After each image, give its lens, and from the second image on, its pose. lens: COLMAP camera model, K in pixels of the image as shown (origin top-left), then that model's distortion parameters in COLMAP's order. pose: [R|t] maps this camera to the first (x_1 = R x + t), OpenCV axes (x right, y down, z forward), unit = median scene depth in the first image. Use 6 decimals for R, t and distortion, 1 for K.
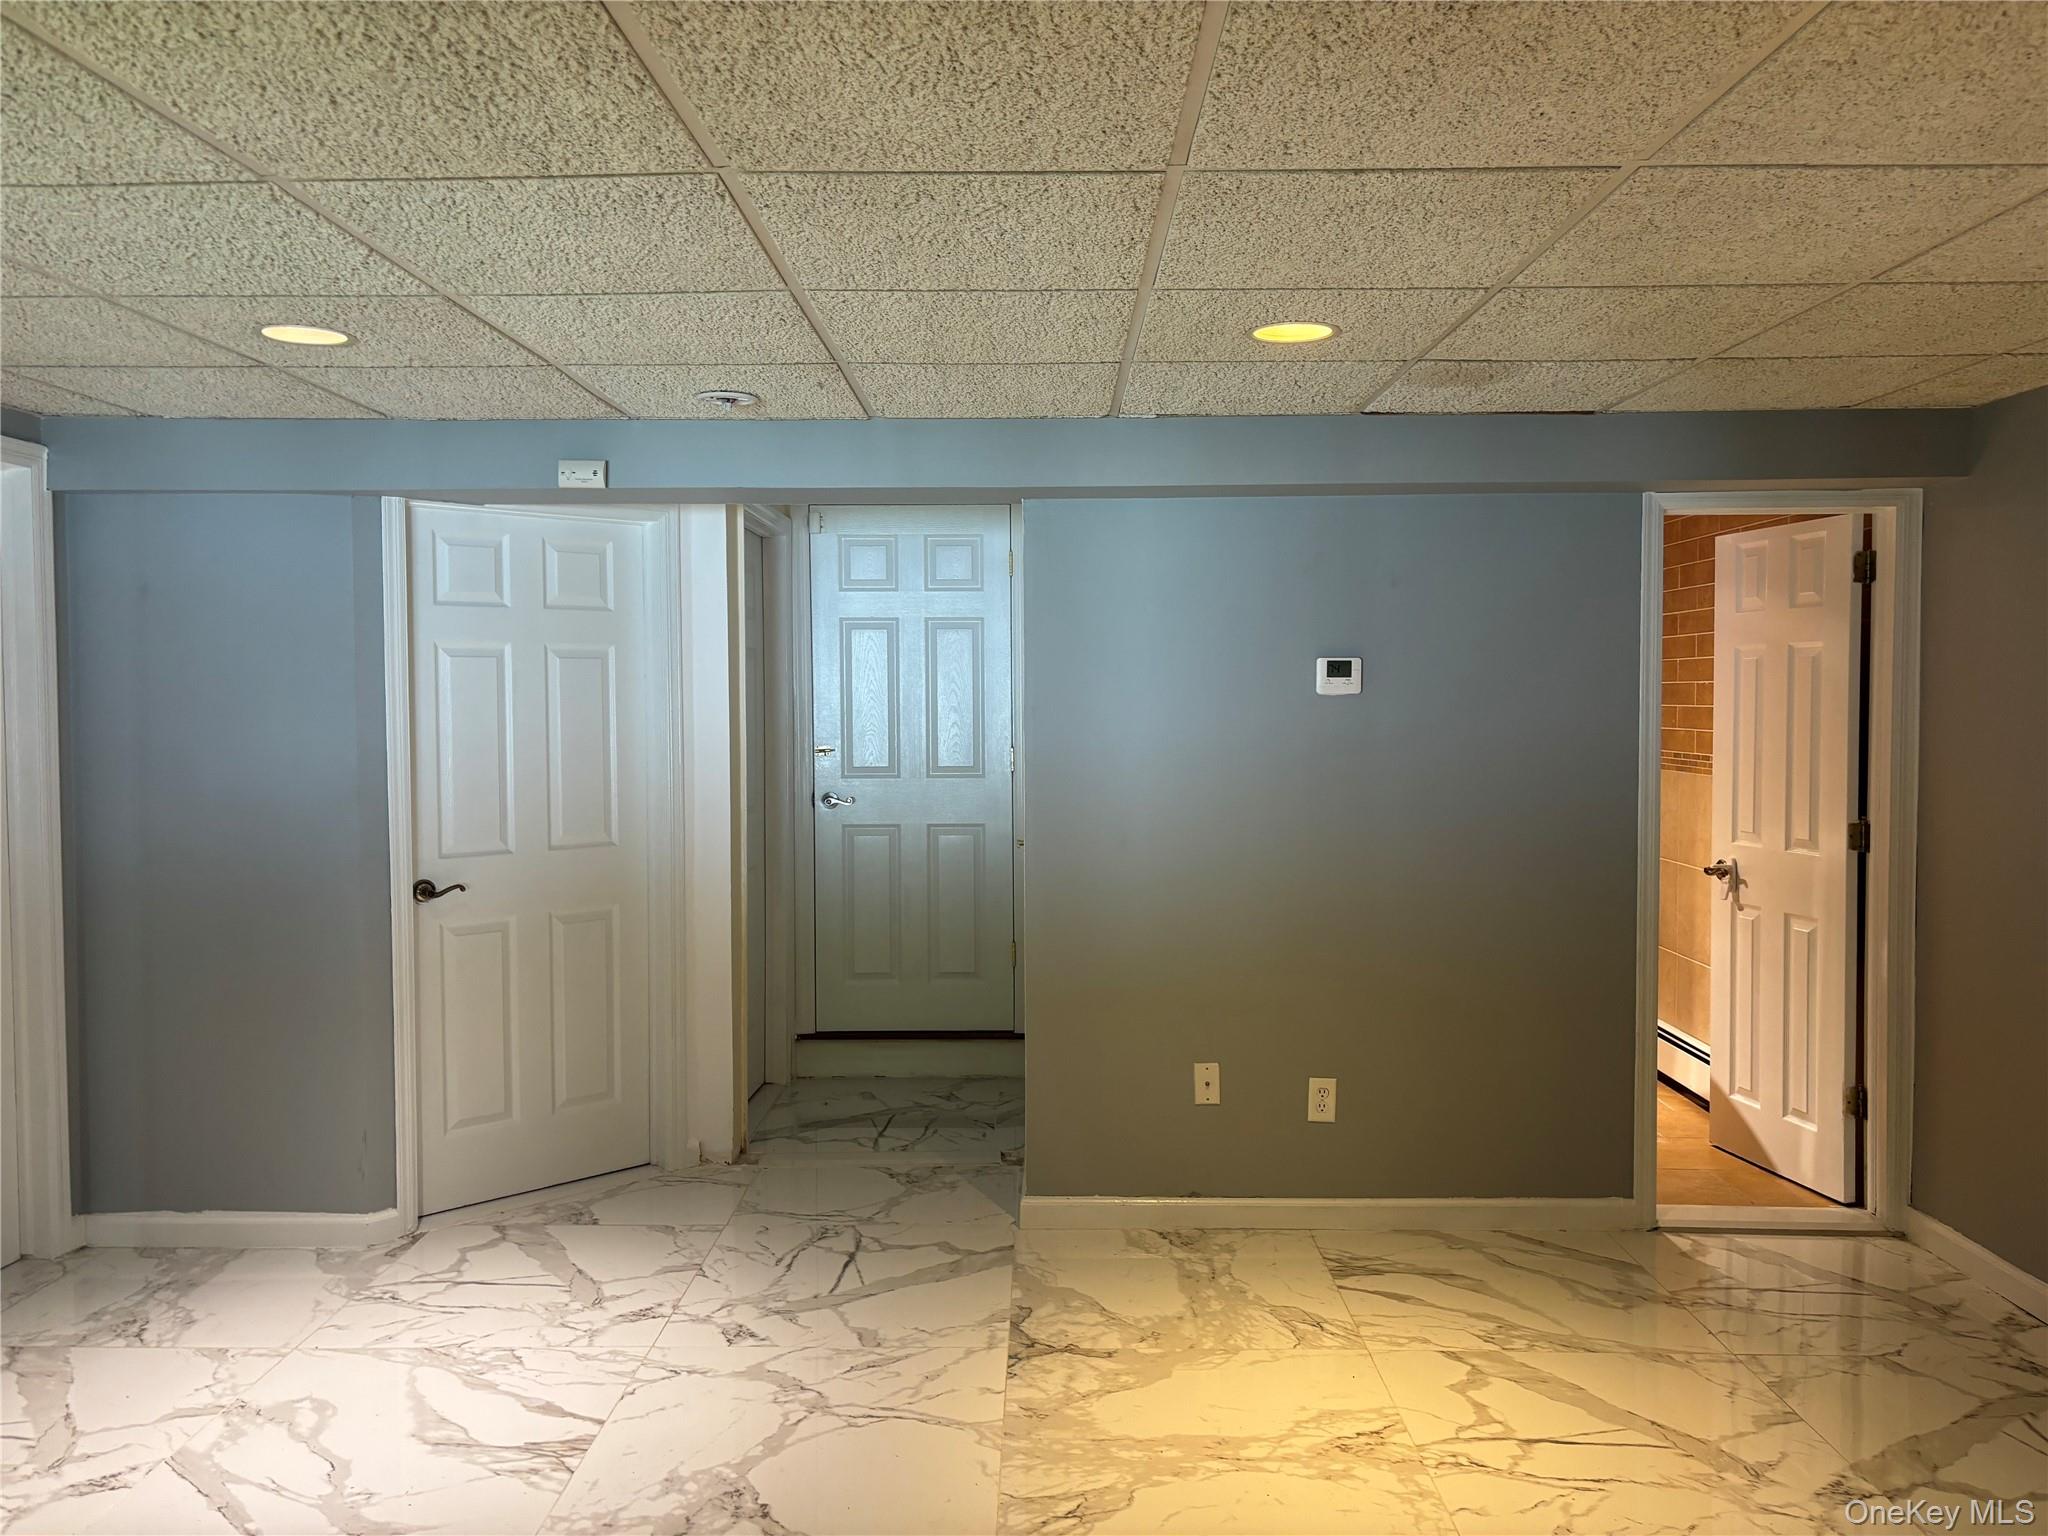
lens RADIAL K [[1548.1, 0, 1018.6], [0, 1548.1, 762.3], [0, 0, 1]] dist [0.032260, -0.004416]
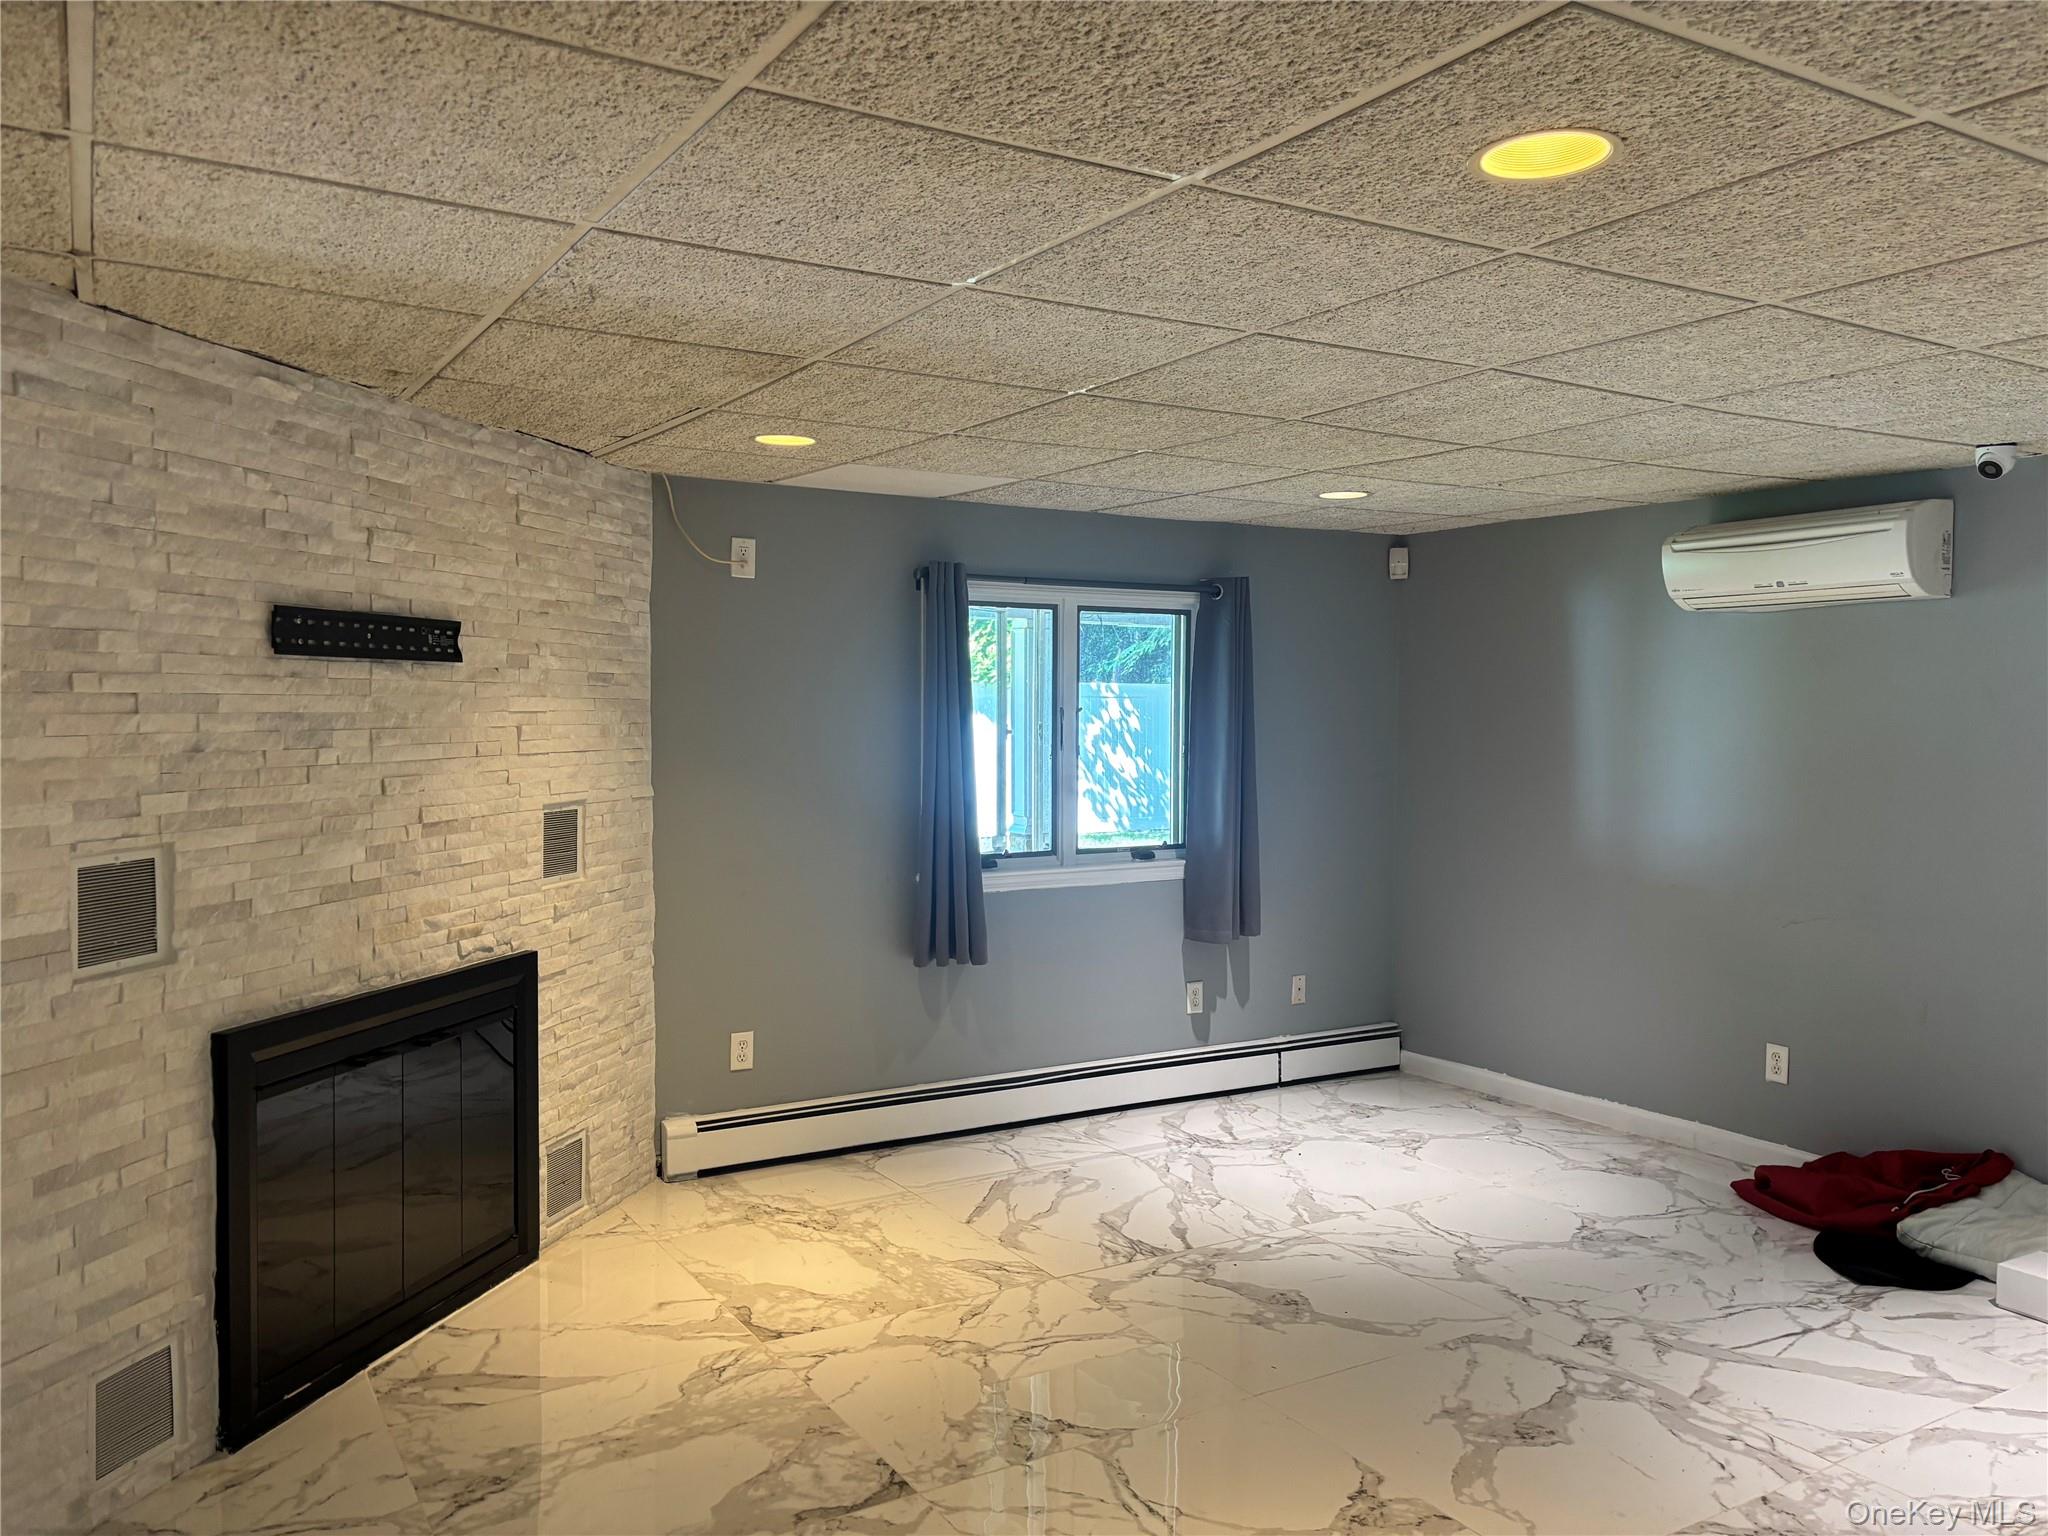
lens RADIAL K [[1548.1, 0, 1026.4], [0, 1548.1, 766.8], [0, 0, 1]] dist [0.032260, -0.004416]
pose [[-0.523335, -0.027914, 0.851669, -1.120602], [0.033352, 0.998027, 0.053205, -0.066591], [-0.851474, 0.056249, -0.521372, 1.574400]]
